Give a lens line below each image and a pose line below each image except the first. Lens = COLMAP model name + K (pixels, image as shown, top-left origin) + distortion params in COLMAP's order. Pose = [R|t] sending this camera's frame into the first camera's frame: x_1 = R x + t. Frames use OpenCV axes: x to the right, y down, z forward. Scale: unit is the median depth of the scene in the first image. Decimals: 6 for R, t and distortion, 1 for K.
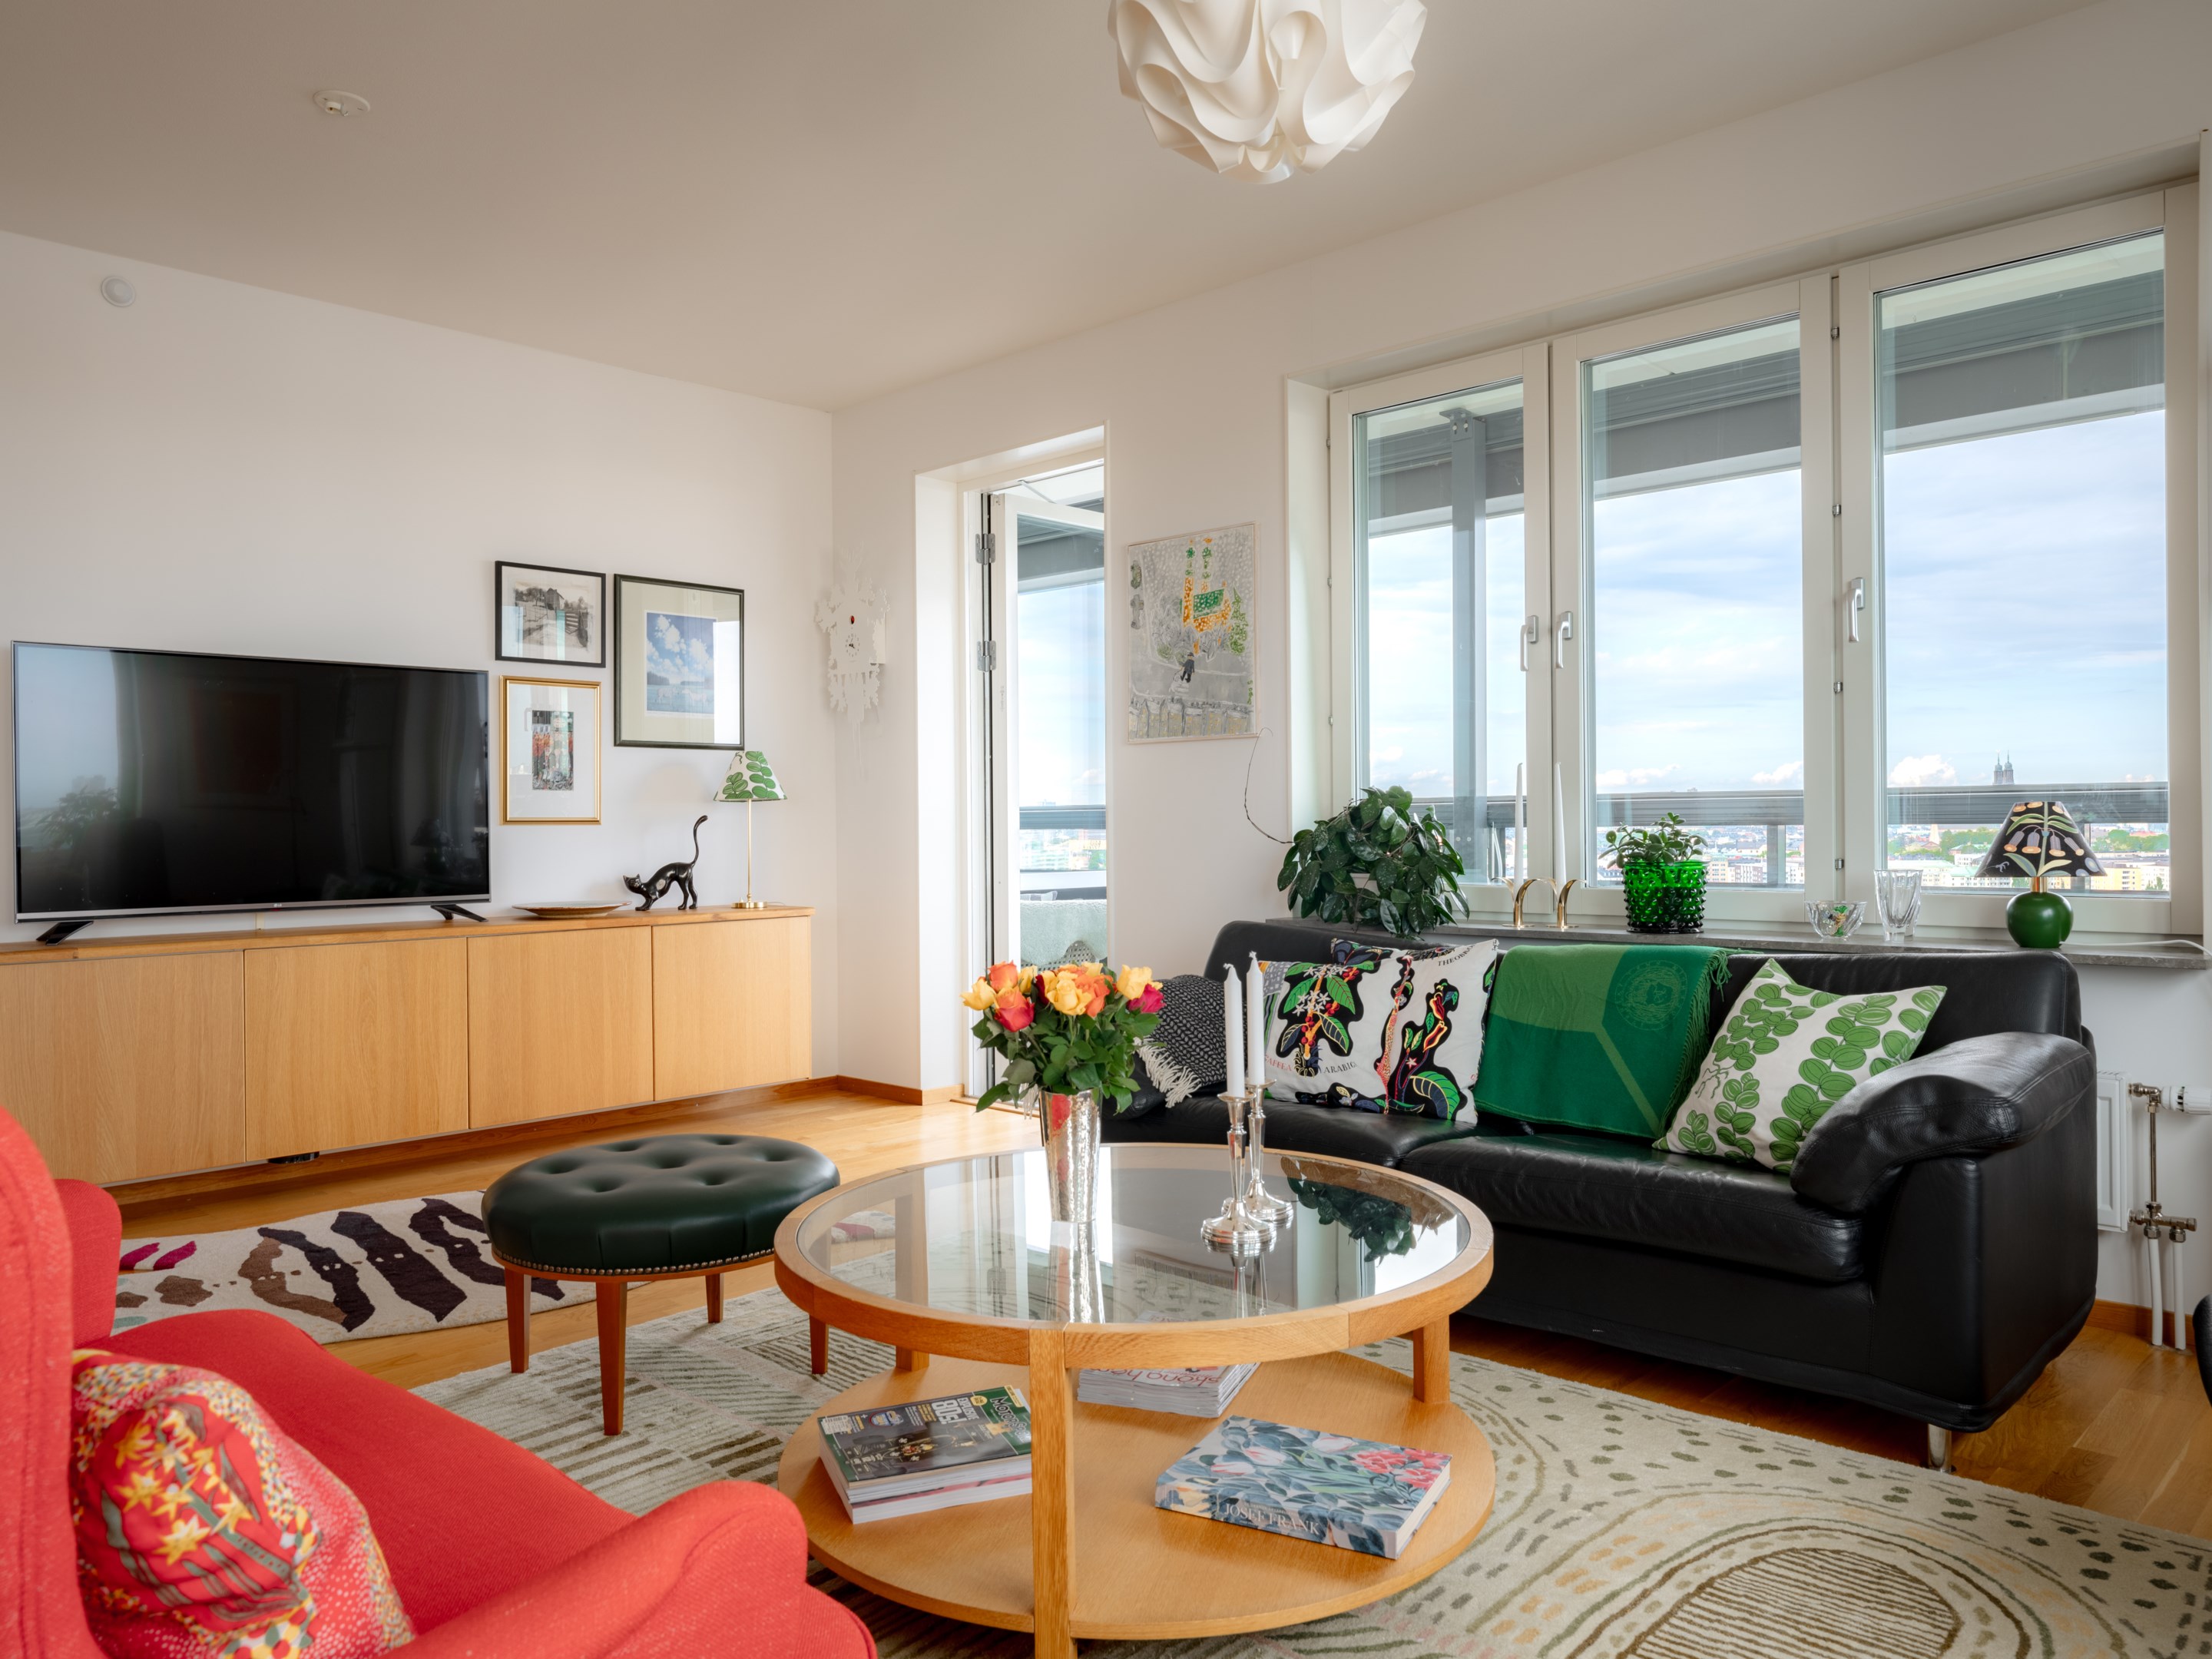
lens RADIAL K [[1538.9, 0, 1109.9], [0, 1538.9, 831.9], [0, 0, 1]] dist [0.007639, -0.004266]
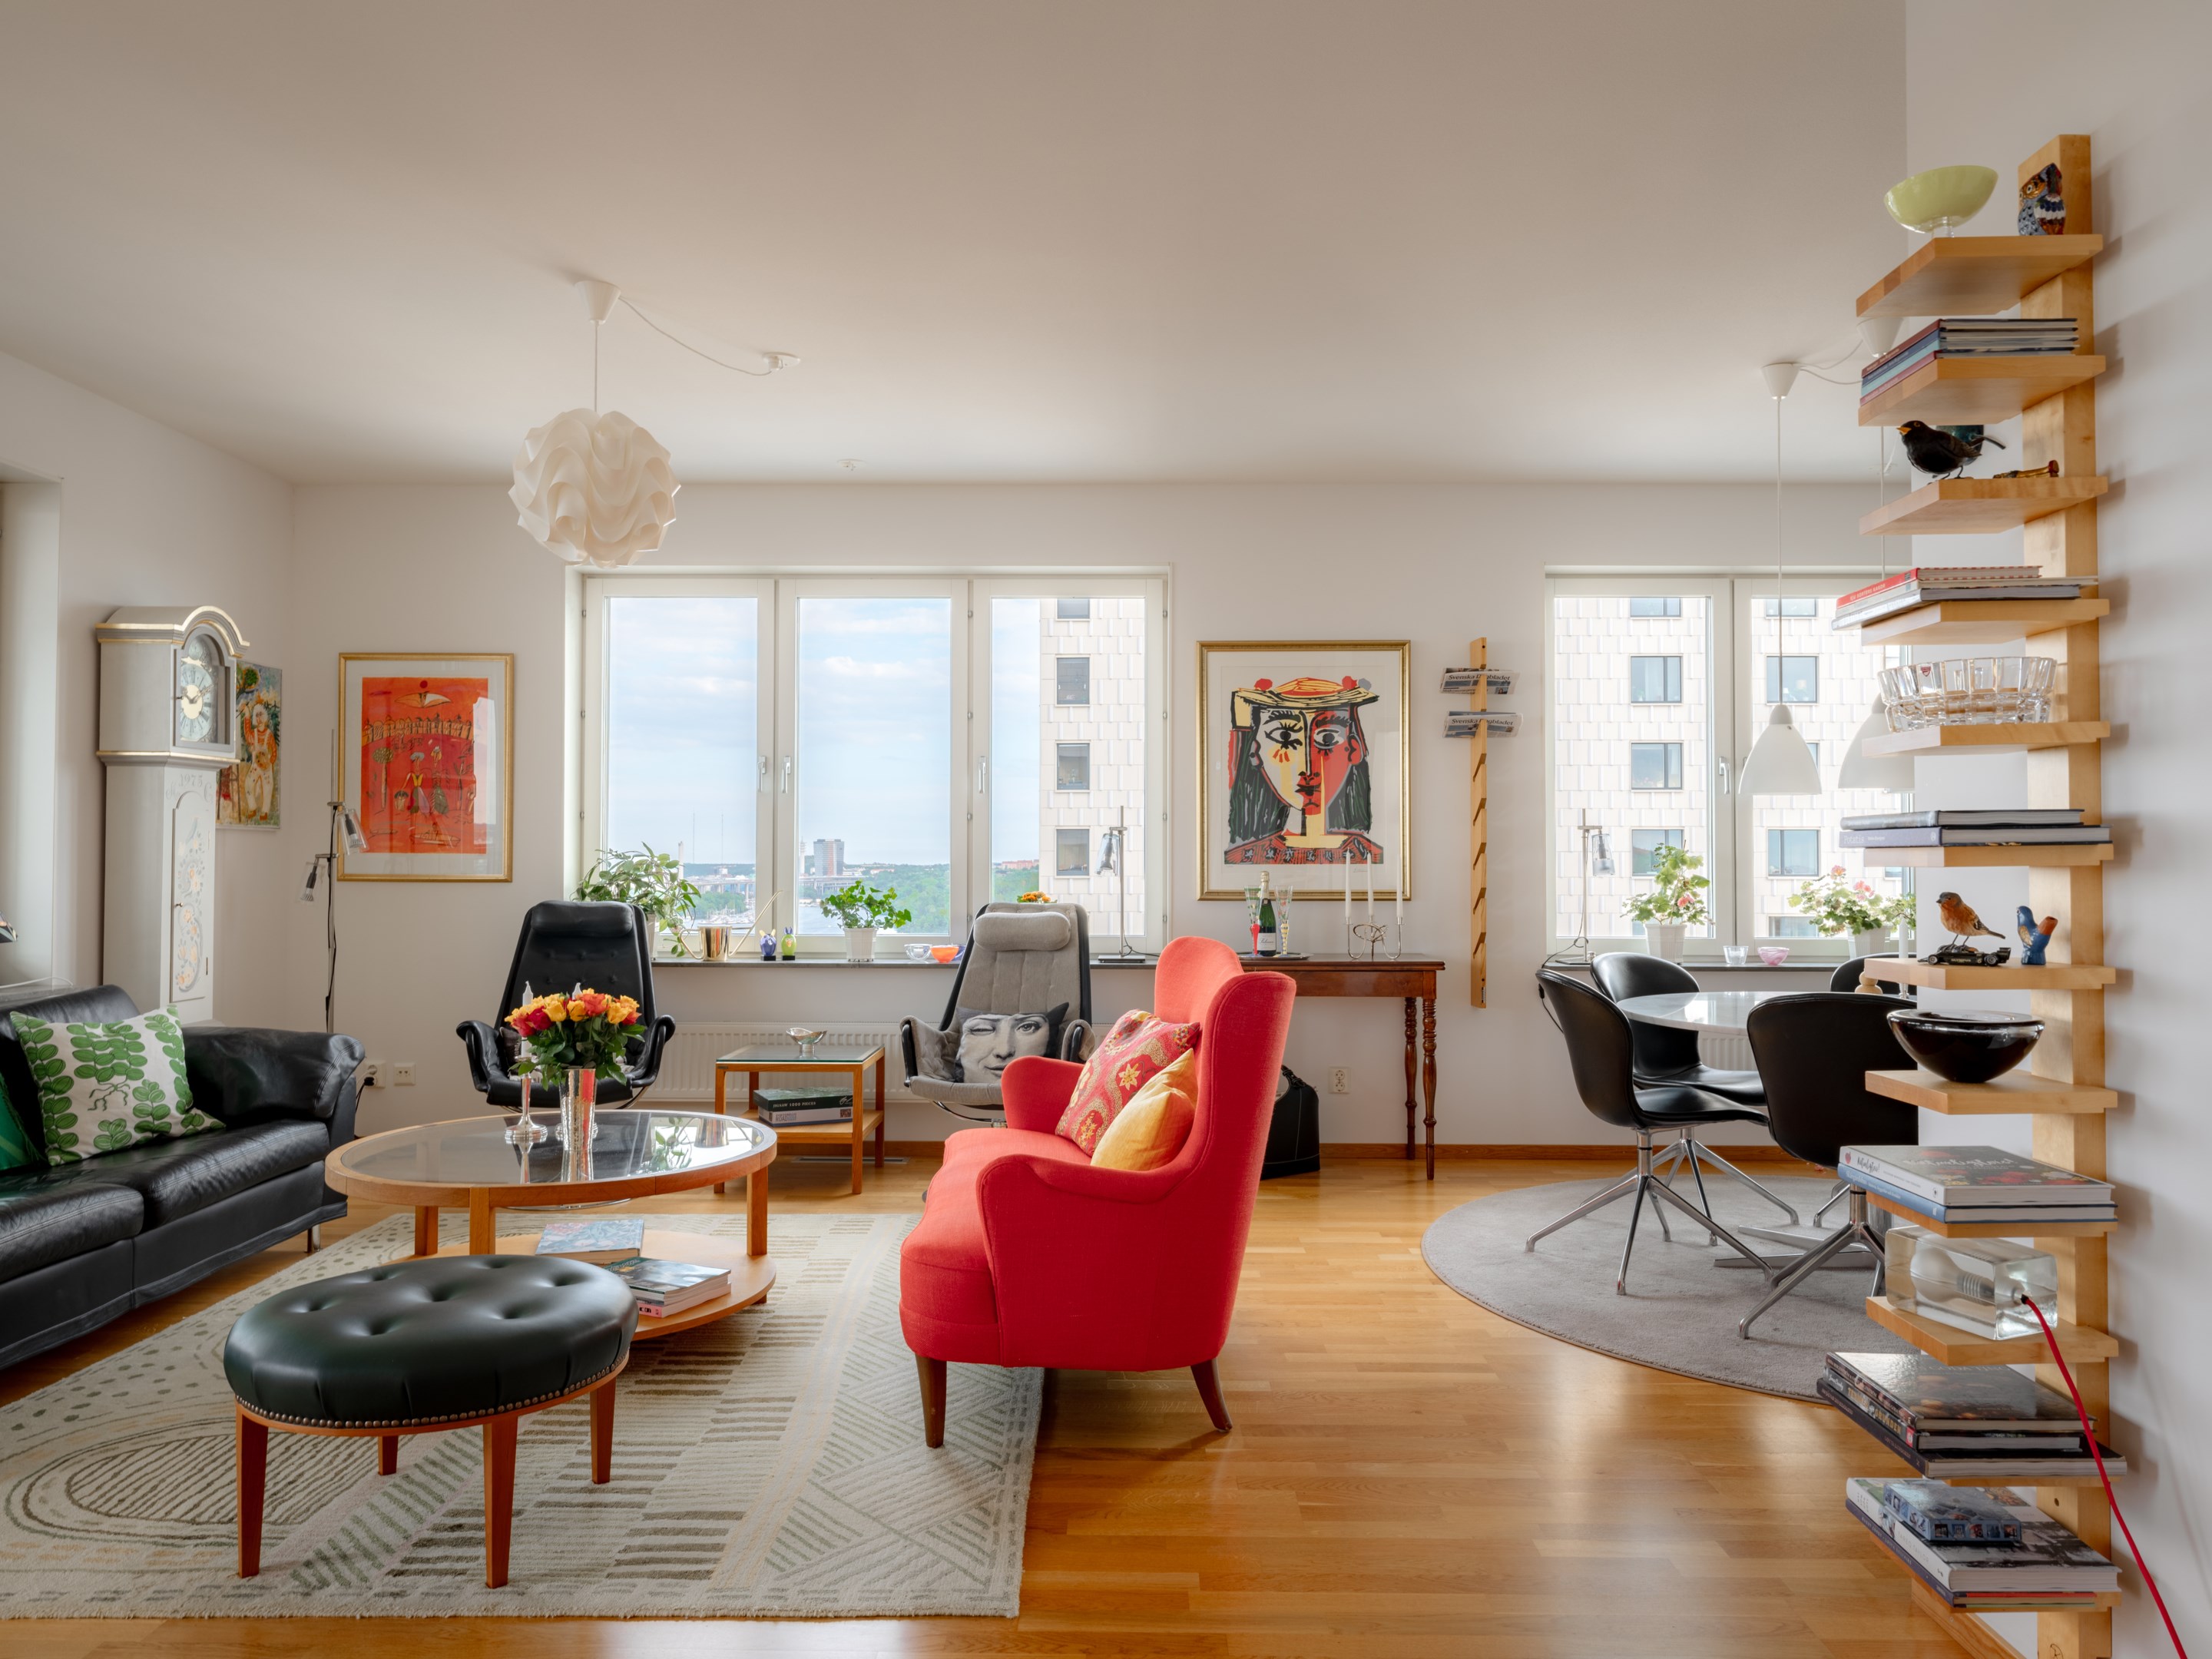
lens RADIAL K [[1538.9, 0, 1075.5], [0, 1538.9, 837.9], [0, 0, 1]] dist [0.007639, -0.004266]
pose [[-0.665931, 0.021324, 0.745709, -0.761130], [0.009052, 0.999749, -0.020505, -0.019681], [-0.745959, -0.006904, -0.665956, 0.804180]]
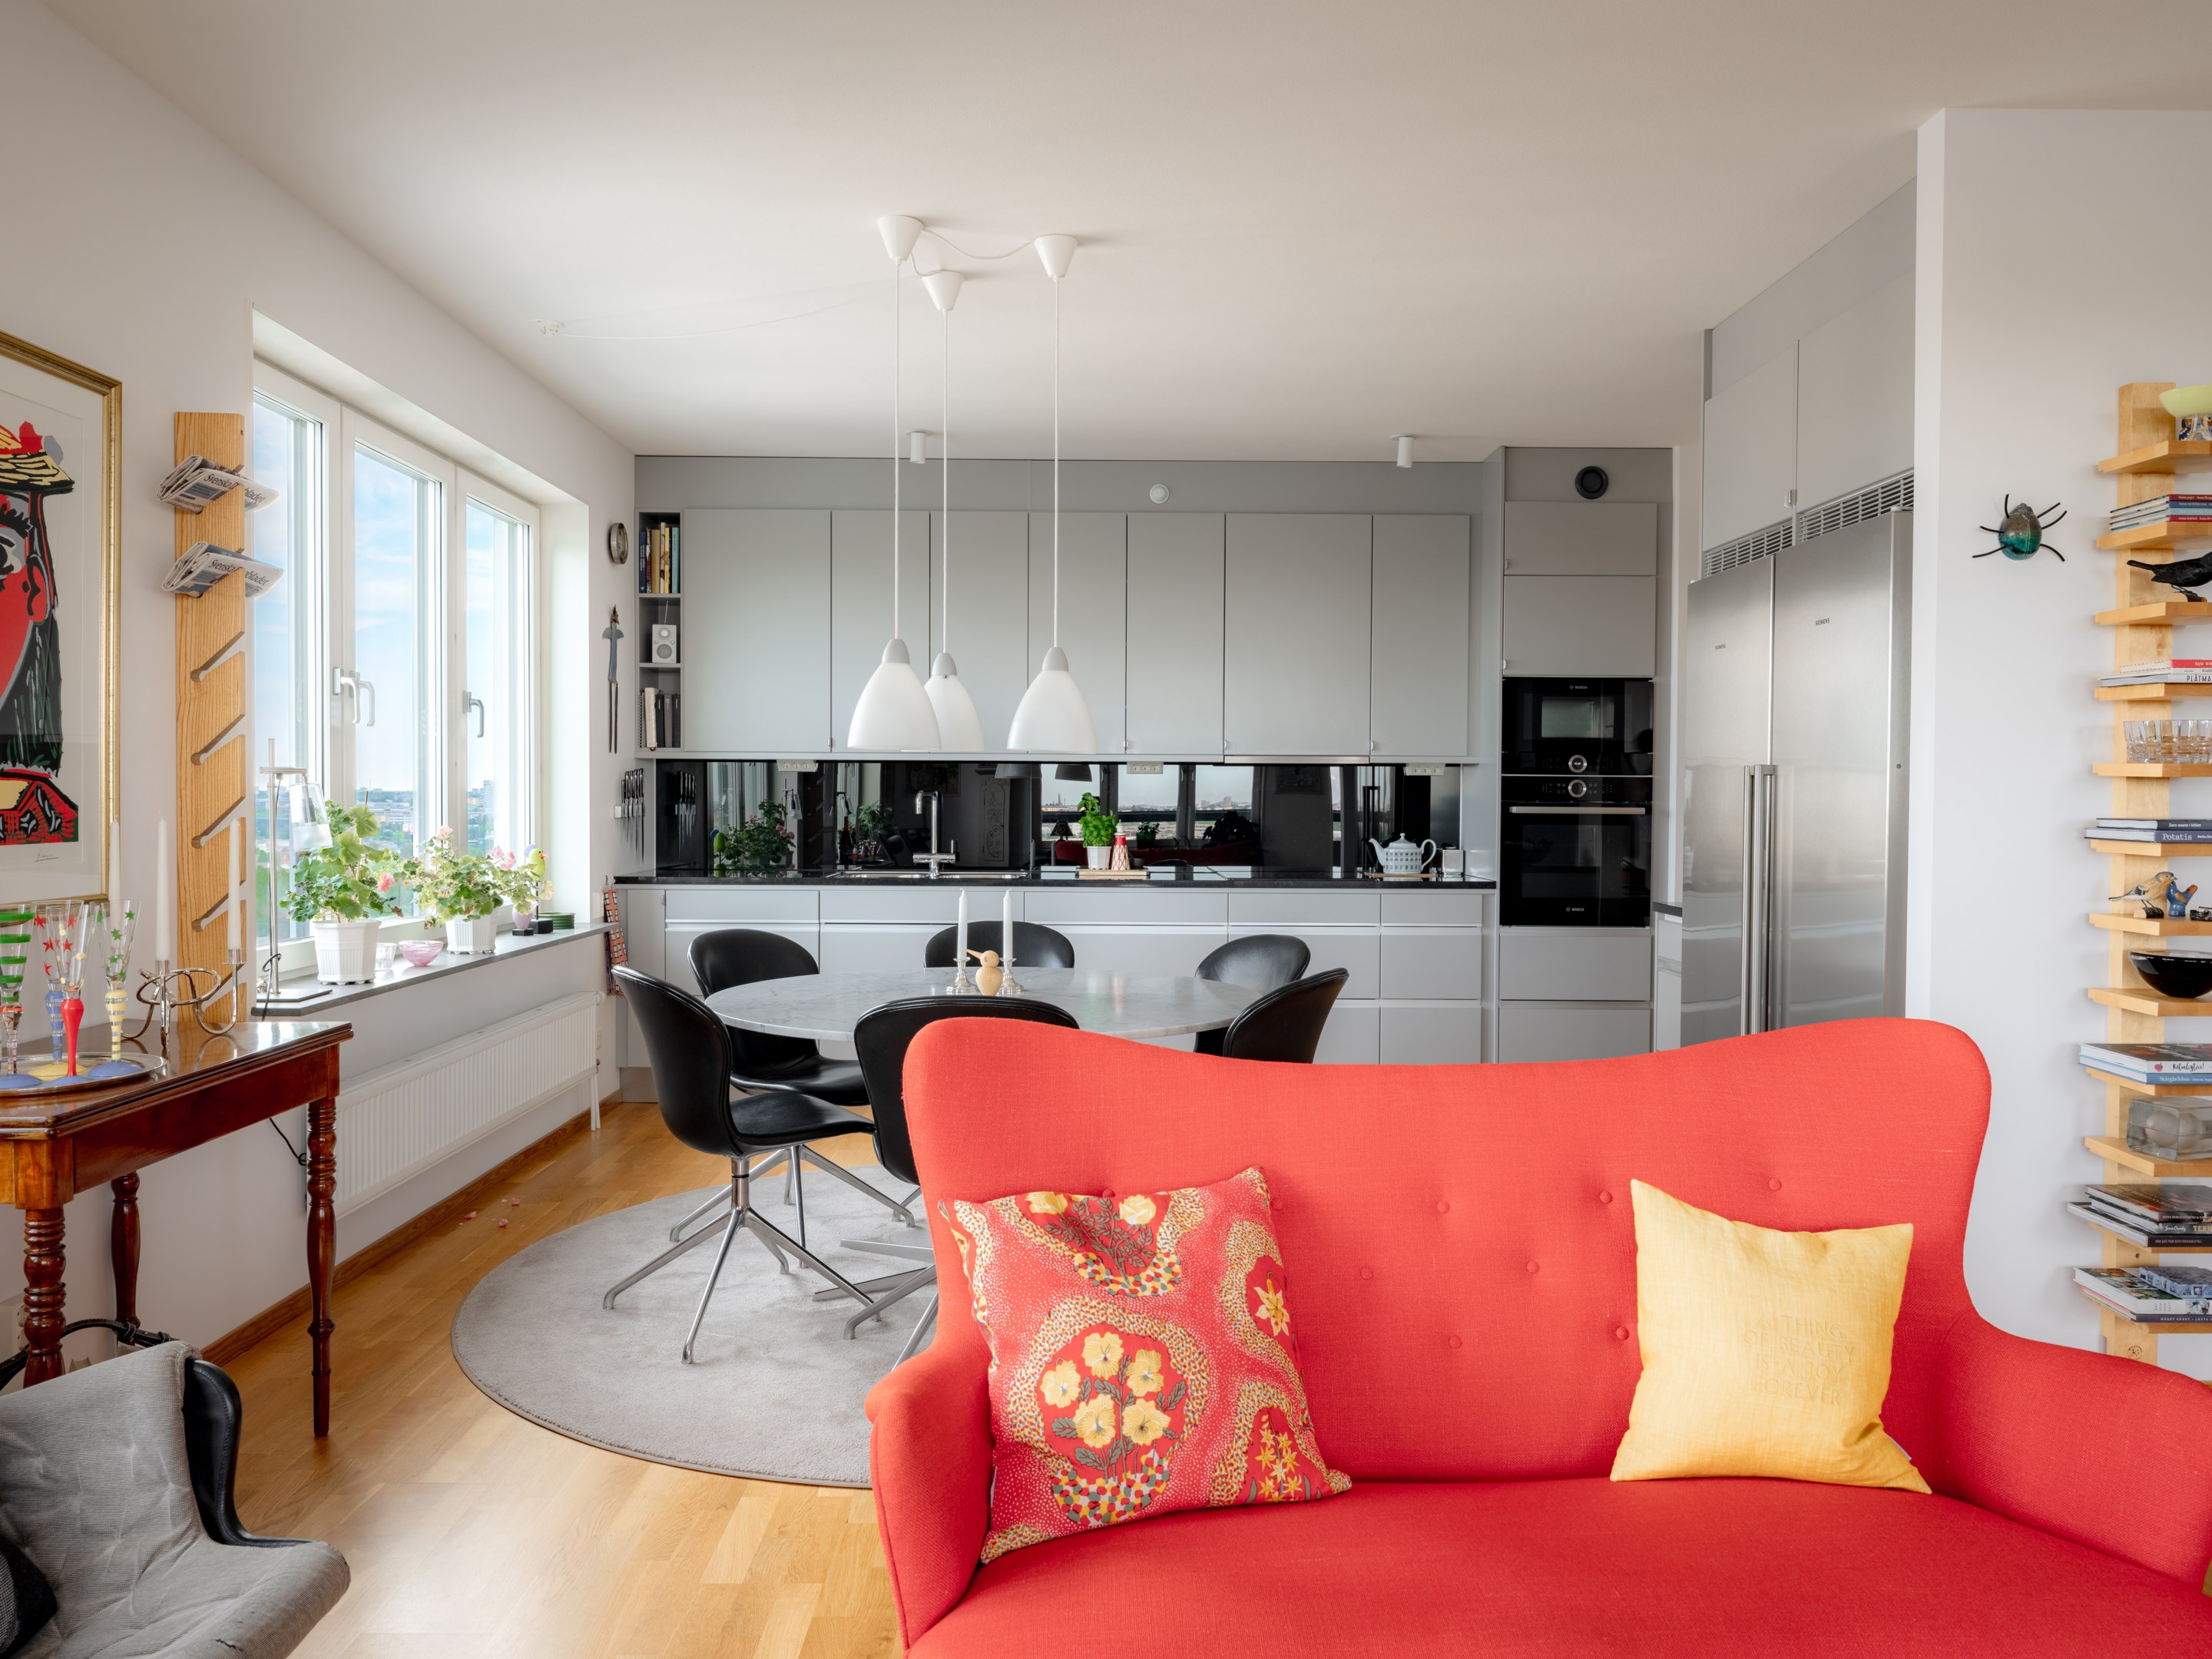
lens RADIAL K [[1614.9, 0, 1095.3], [0, 1614.9, 828.8], [0, 0, 1]] dist [-0.006512, 0.000190]
pose [[-0.700542, 0.019467, -0.713345, 0.154480], [-0.003881, 0.999509, 0.031088, -0.046778], [0.713600, 0.024547, -0.700123, 0.500502]]
